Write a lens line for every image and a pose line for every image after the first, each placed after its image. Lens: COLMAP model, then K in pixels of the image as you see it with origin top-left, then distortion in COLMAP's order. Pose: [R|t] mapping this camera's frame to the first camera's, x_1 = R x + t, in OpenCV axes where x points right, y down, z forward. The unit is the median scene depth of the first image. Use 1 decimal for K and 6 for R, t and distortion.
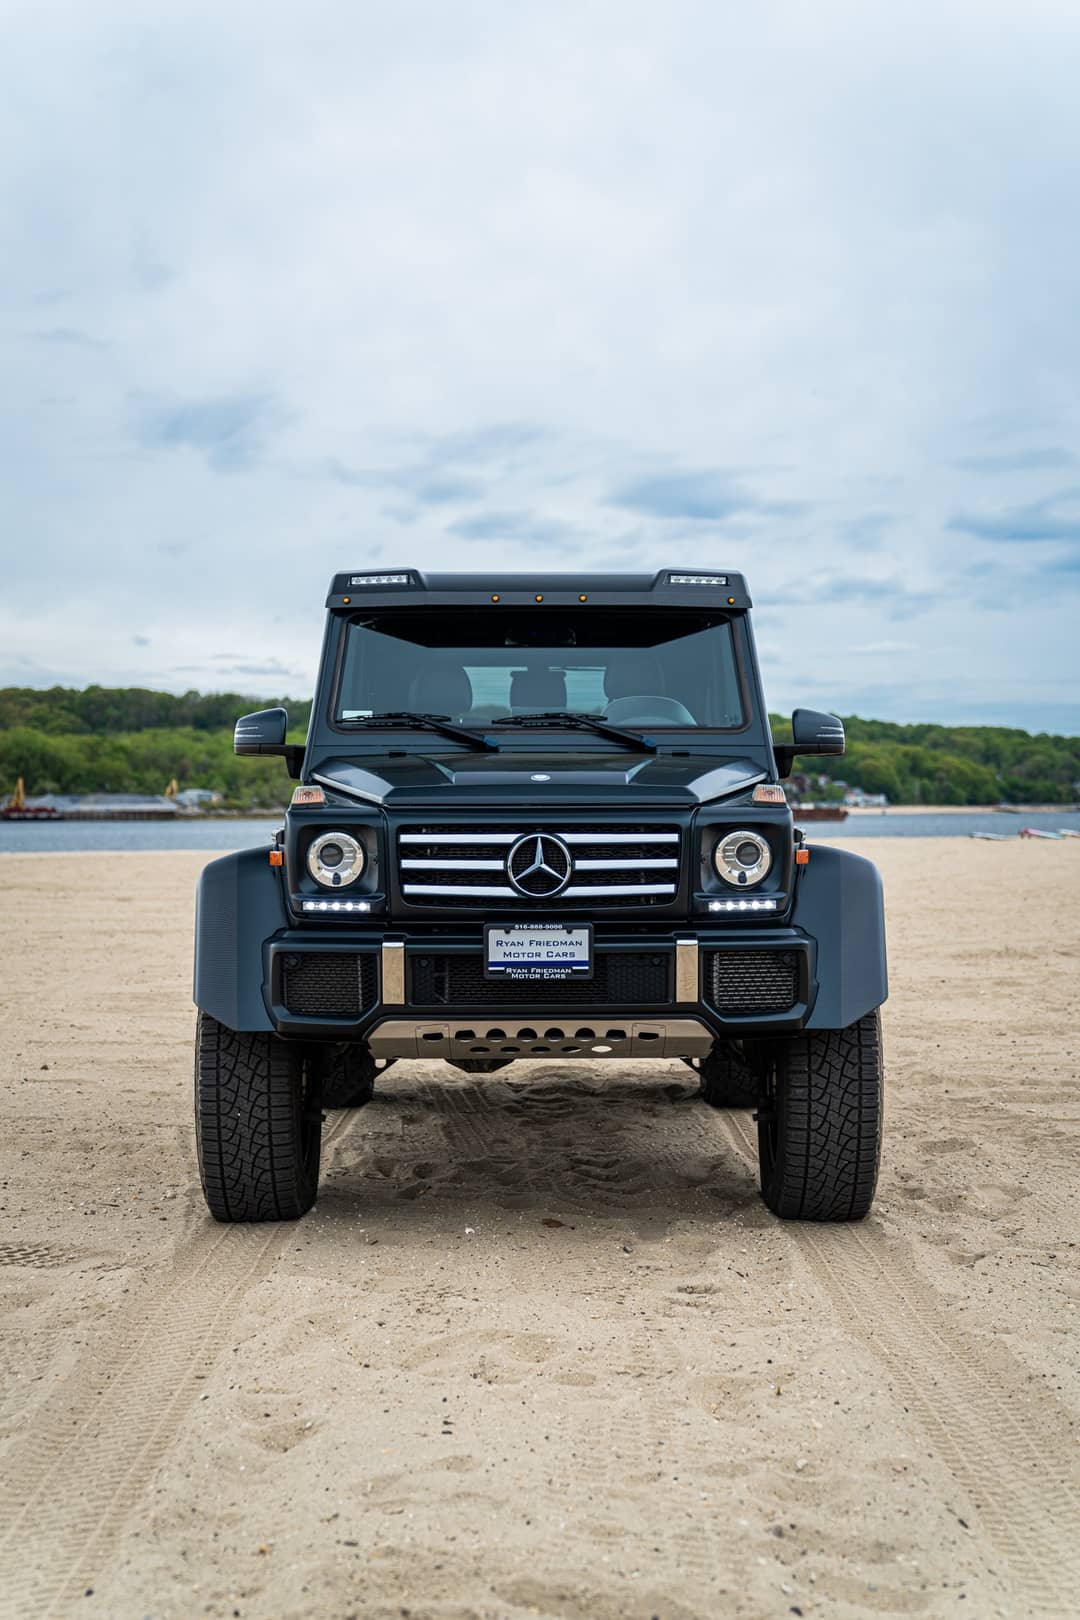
lens RADIAL K [[2381.0, 0, 534.1], [0, 2381.0, 824.1], [0, 0, 1]] dist [0.137552, 0.049749]
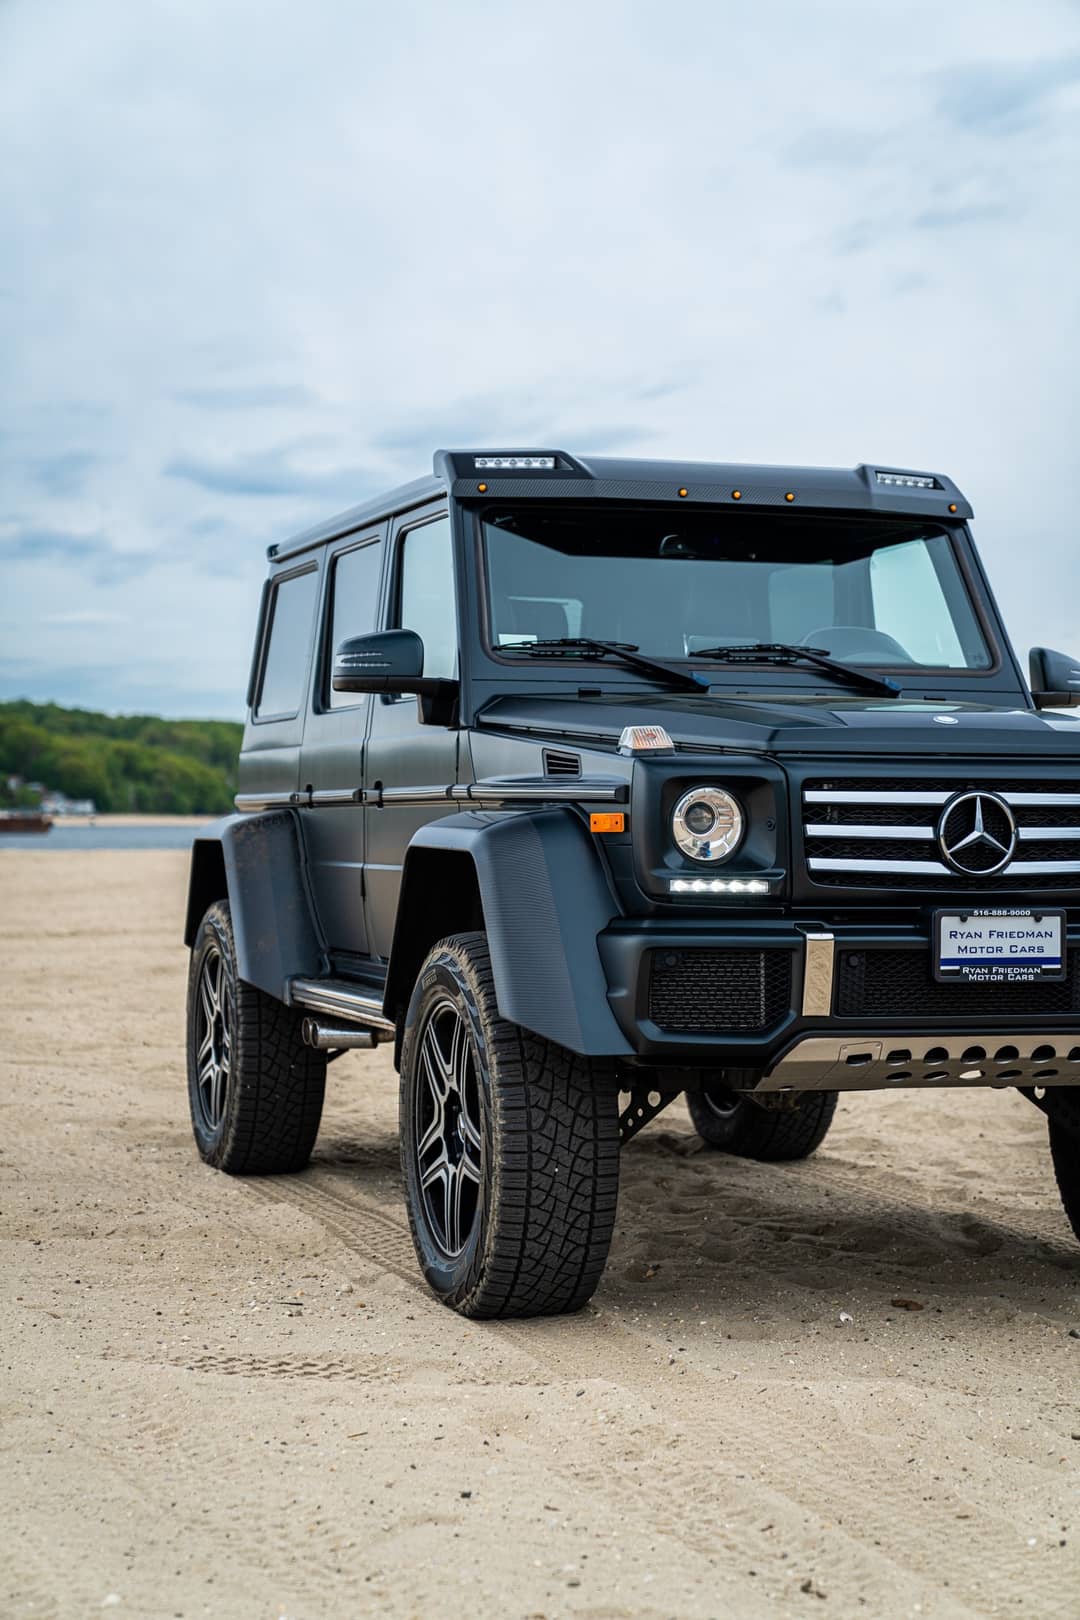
lens RADIAL K [[2951.8, 0, 540.0], [0, 2951.8, 810.0], [0, 0, 1]] dist [0.145122, -0.030196]
pose [[0.954261, 0.010619, 0.298786, -0.408933], [-0.007708, 0.999911, -0.010919, 0.020970], [-0.298875, 0.008117, 0.954258, 0.133624]]
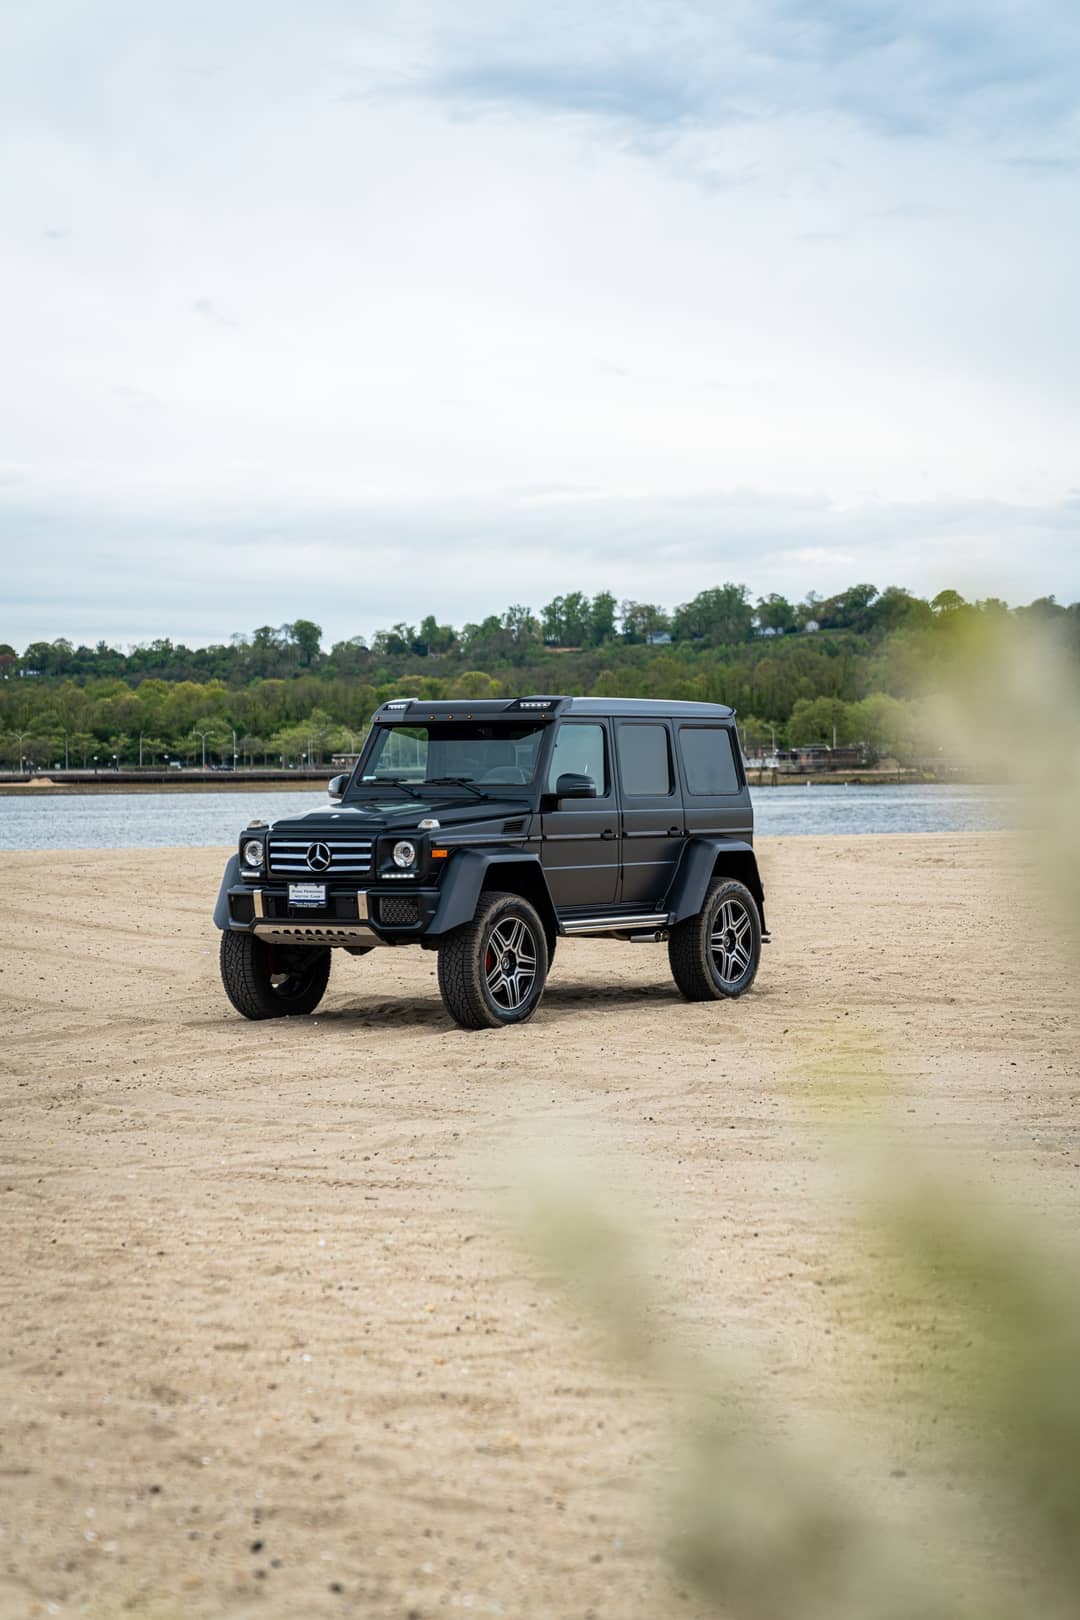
lens RADIAL K [[3519.8, 0, 540.0], [0, 3519.8, 810.0], [0, 0, 1]] dist [0.091025, -0.056671]
pose [[0.834959, 0.002655, -0.550306, 1.950068], [0.003902, 0.999935, 0.010745, -0.059859], [0.550298, -0.011119, 0.834894, -1.601460]]
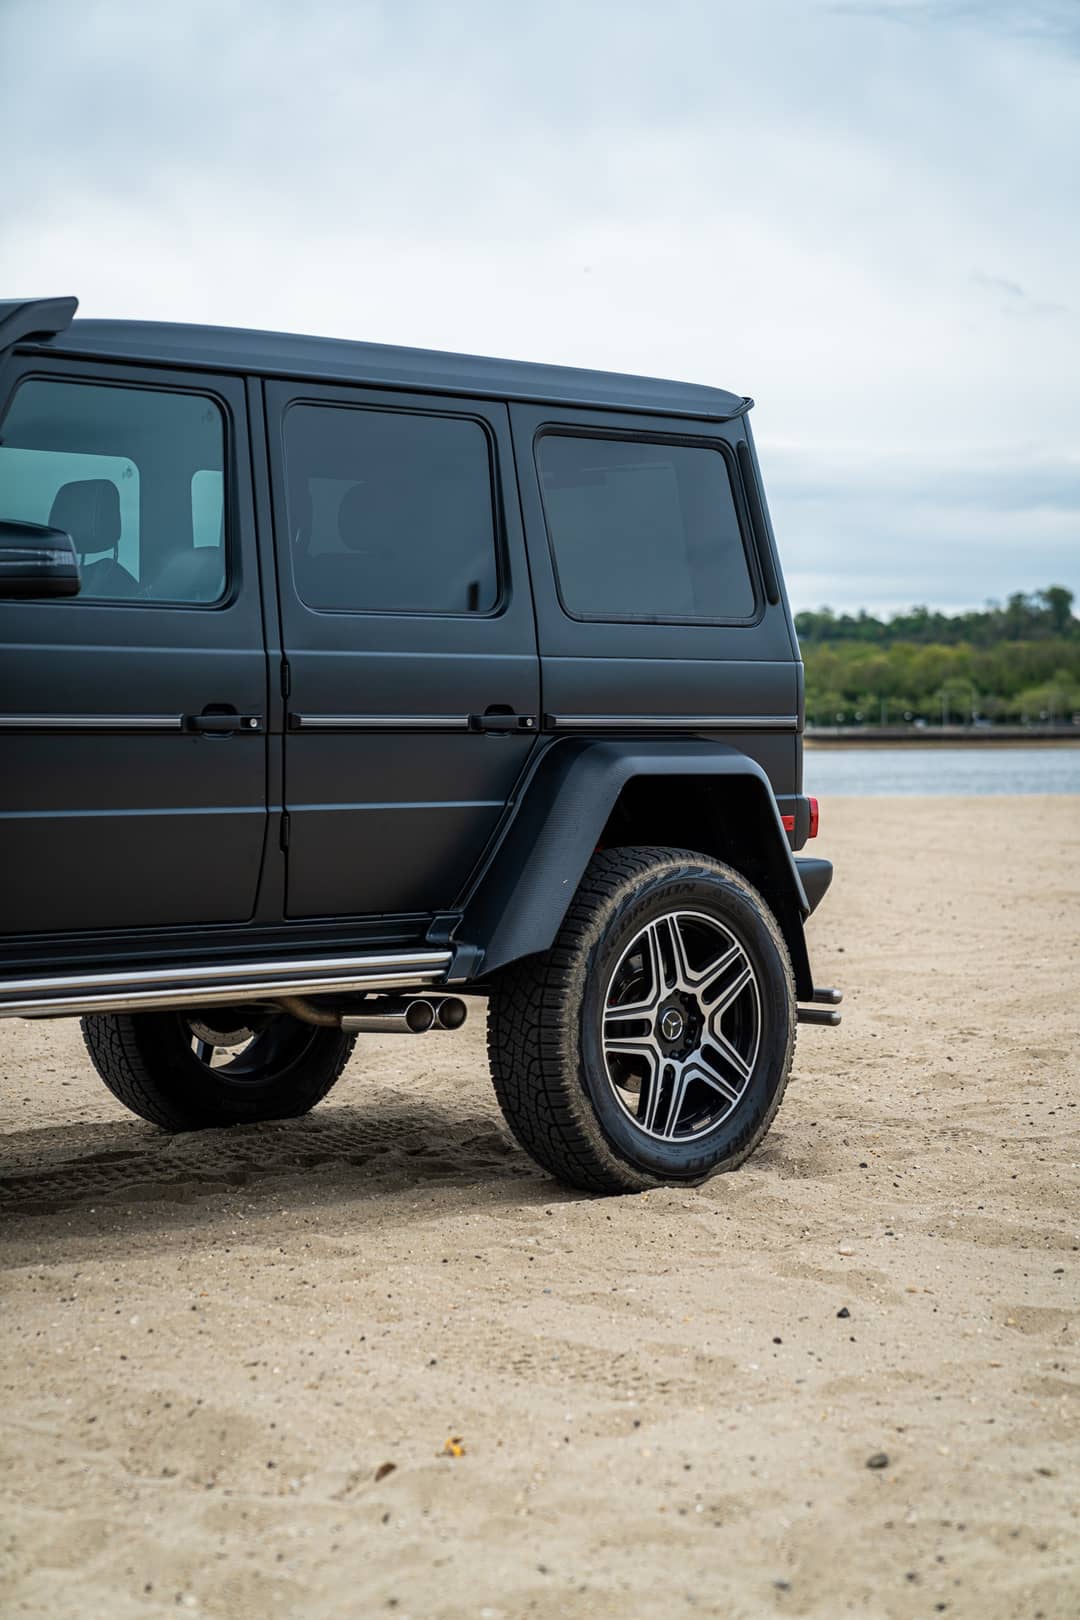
lens RADIAL K [[3169.0, 0, 540.0], [0, 3169.0, 810.0], [0, 0, 1]] dist [0.188504, 0.070308]
pose [[0.681795, 0.016758, -0.731351, 0.957041], [-0.000060, 0.999739, 0.022852, 0.007236], [0.731543, -0.015537, 0.681618, 0.660949]]
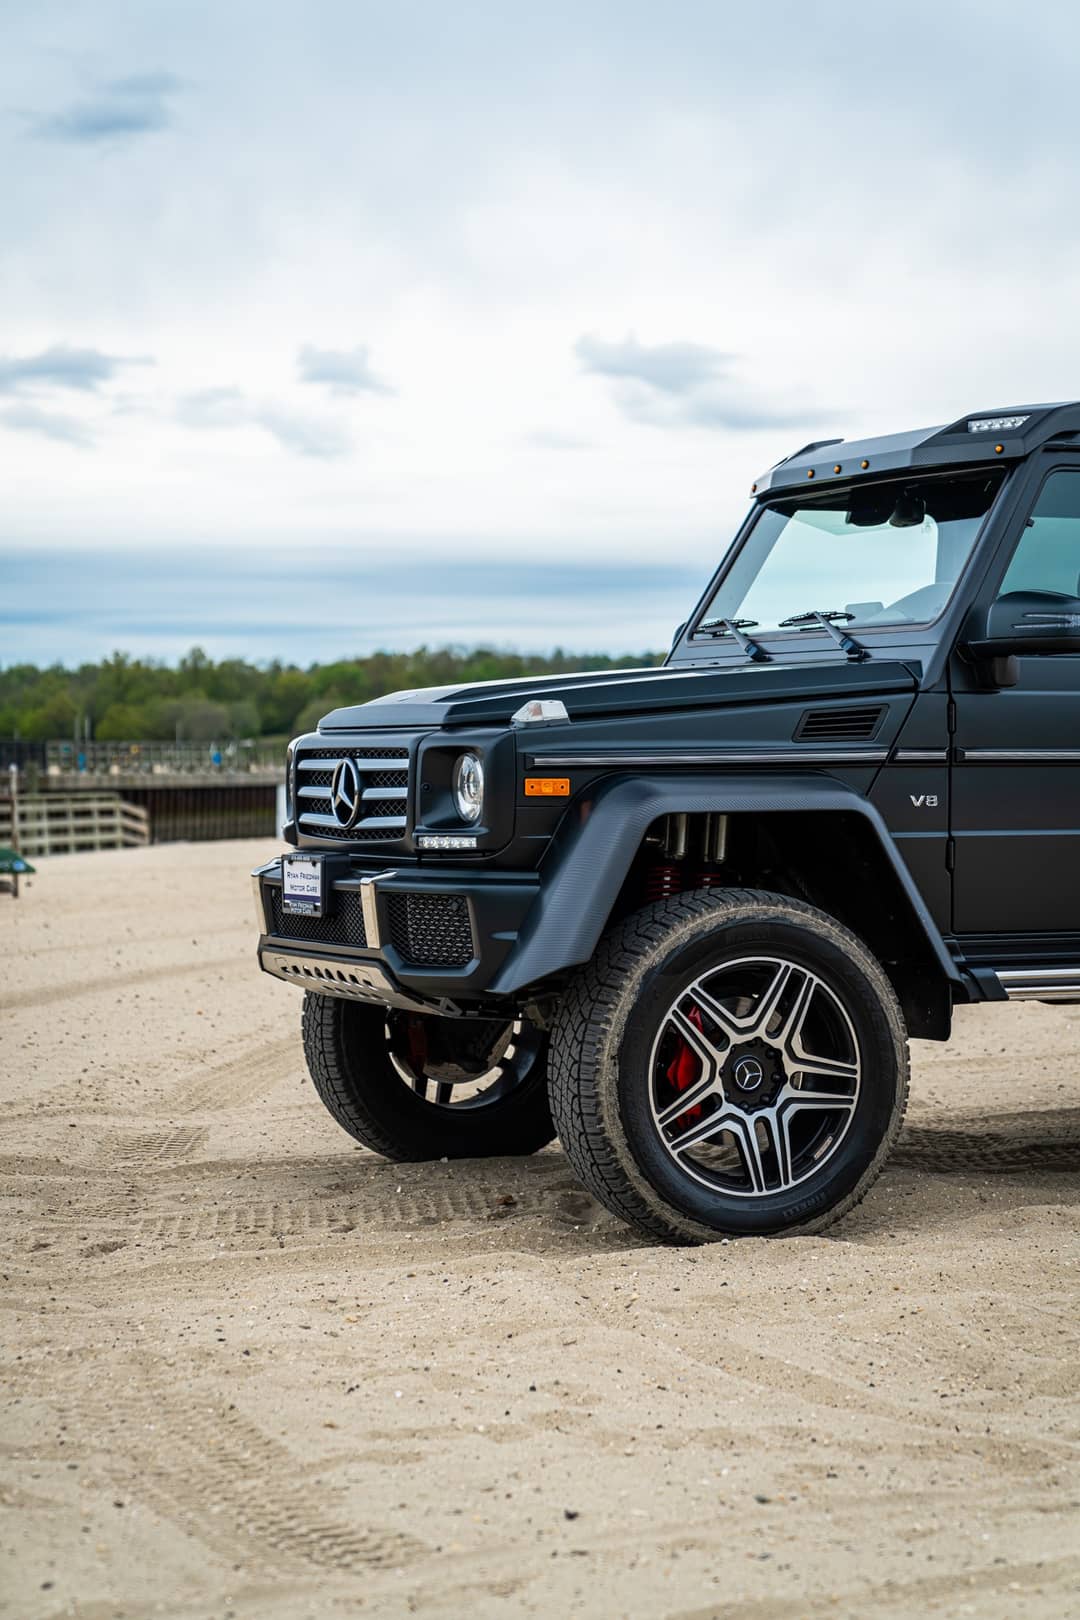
lens RADIAL K [[3279.8, 0, 540.0], [0, 3279.8, 810.0], [0, 0, 1]] dist [0.212084, -0.225267]
pose [[0.409149, 0.014559, -0.912351, 1.172247], [-0.000839, 0.999878, 0.015579, 0.003924], [0.912467, -0.005609, 0.409111, 0.540636]]
